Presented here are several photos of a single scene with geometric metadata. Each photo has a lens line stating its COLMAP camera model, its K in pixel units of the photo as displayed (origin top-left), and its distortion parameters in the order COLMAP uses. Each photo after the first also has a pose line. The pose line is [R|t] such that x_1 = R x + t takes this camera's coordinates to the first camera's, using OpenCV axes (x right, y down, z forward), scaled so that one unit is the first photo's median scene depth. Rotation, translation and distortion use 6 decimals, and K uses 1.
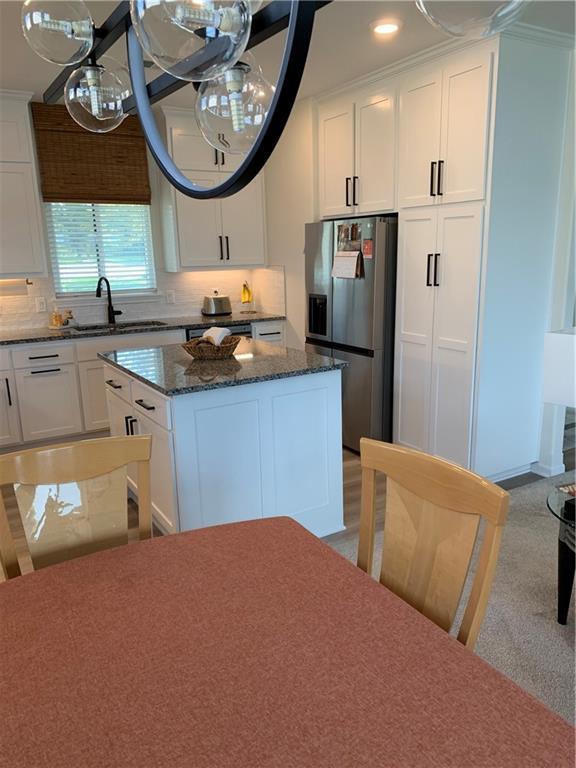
lens RADIAL K [[577.9, 0, 288.0], [0, 577.9, 384.0], [0, 0, 1]] dist [-0.004463, -0.008430]
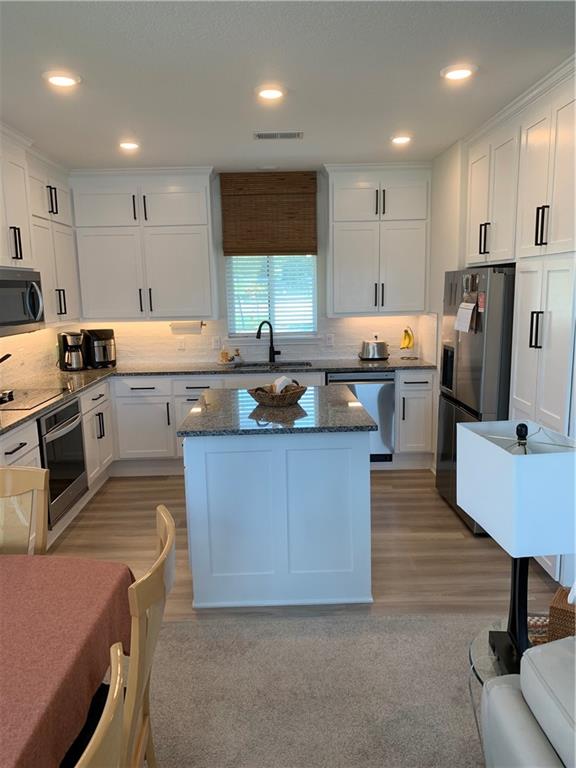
lens RADIAL K [[566.7, 0, 275.0], [0, 566.7, 399.3], [0, 0, 1]] dist [0.001986, -0.002708]
pose [[0.873963, 0.094407, -0.476734, 0.235216], [-0.106905, 0.994269, 0.000911, -0.036014], [0.474088, 0.050169, 0.879047, 0.047189]]
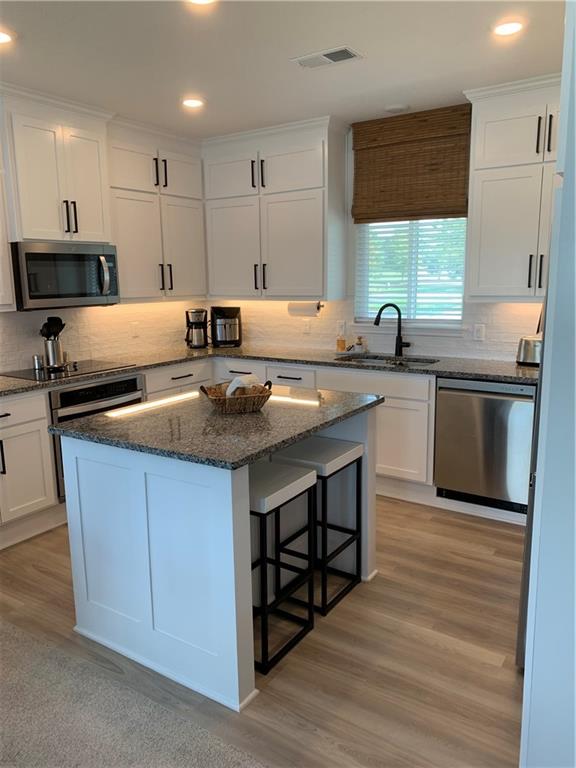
lens RADIAL K [[577.9, 0, 288.0], [0, 577.9, 384.0], [0, 0, 1]] dist [-0.004463, -0.008430]
pose [[0.452451, 0.174680, -0.874514, 0.408604], [-0.195670, 0.976178, 0.093752, -0.116230], [0.870058, 0.128699, 0.475852, 0.453507]]
